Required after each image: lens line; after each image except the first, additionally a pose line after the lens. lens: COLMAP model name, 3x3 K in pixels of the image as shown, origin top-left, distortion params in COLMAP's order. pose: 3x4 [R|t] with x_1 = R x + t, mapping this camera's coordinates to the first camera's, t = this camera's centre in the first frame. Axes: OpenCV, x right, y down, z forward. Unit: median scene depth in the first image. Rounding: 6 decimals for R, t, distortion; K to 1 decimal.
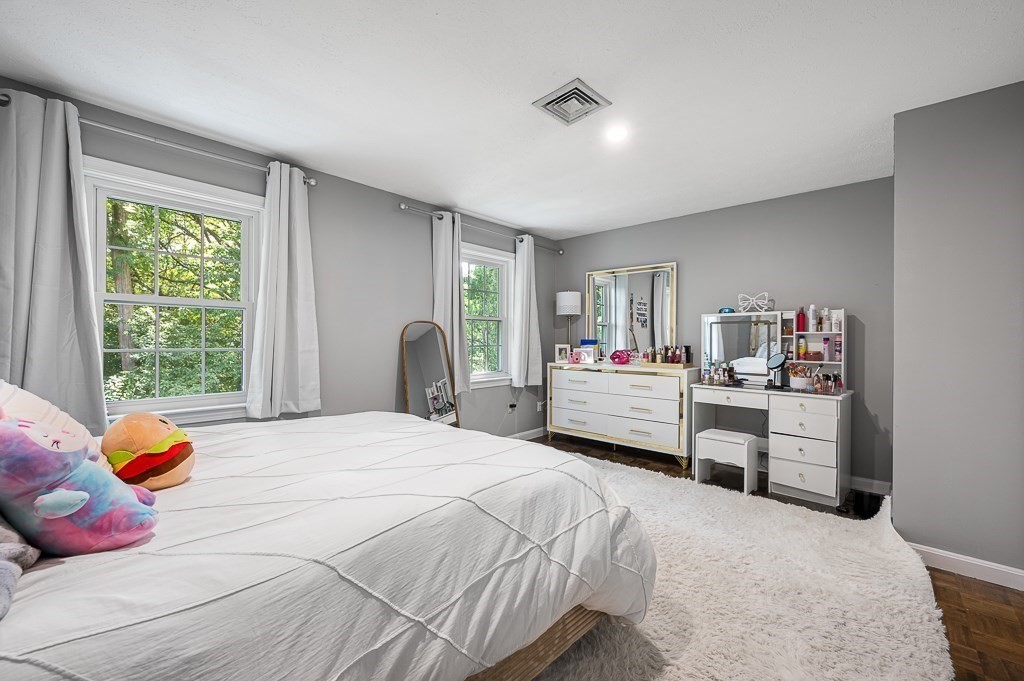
lens RADIAL K [[413.4, 0, 512.0], [0, 413.4, 340.5], [0, 0, 1]] dist [-0.000032, -0.000205]
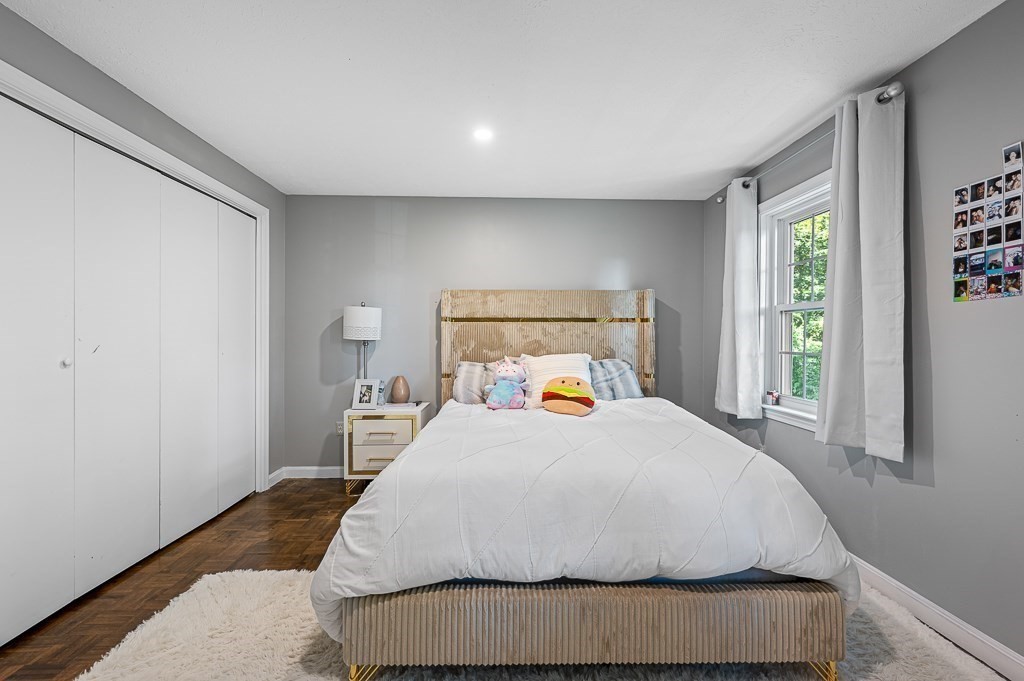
lens RADIAL K [[440.2, 0, 512.0], [0, 440.2, 340.5], [0, 0, 1]] dist [0.000779, -0.000023]
pose [[-0.726725, -0.003425, -0.686920, 0.400569], [-0.007890, 0.999963, 0.003362, -0.006734], [0.686883, 0.007863, -0.726726, 1.156391]]
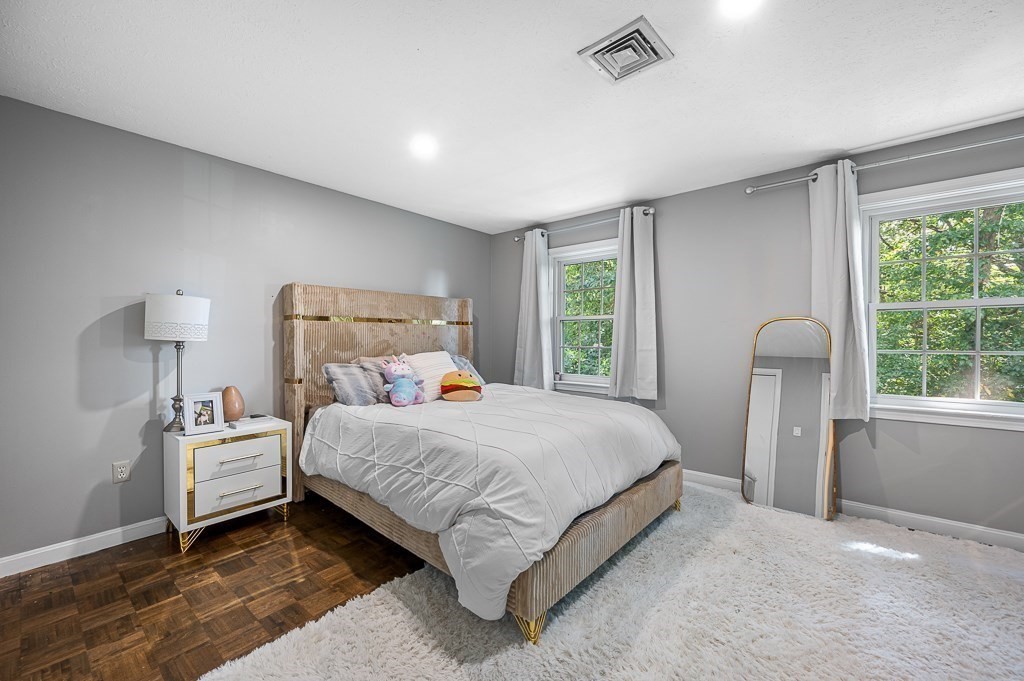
lens RADIAL K [[413.4, 0, 512.0], [0, 413.4, 340.5], [0, 0, 1]] dist [-0.000032, -0.000205]
pose [[0.034597, 0.000768, -0.999401, 0.751988], [-0.001563, 0.999999, 0.000714, -0.003779], [0.999400, 0.001538, 0.034598, 0.590016]]
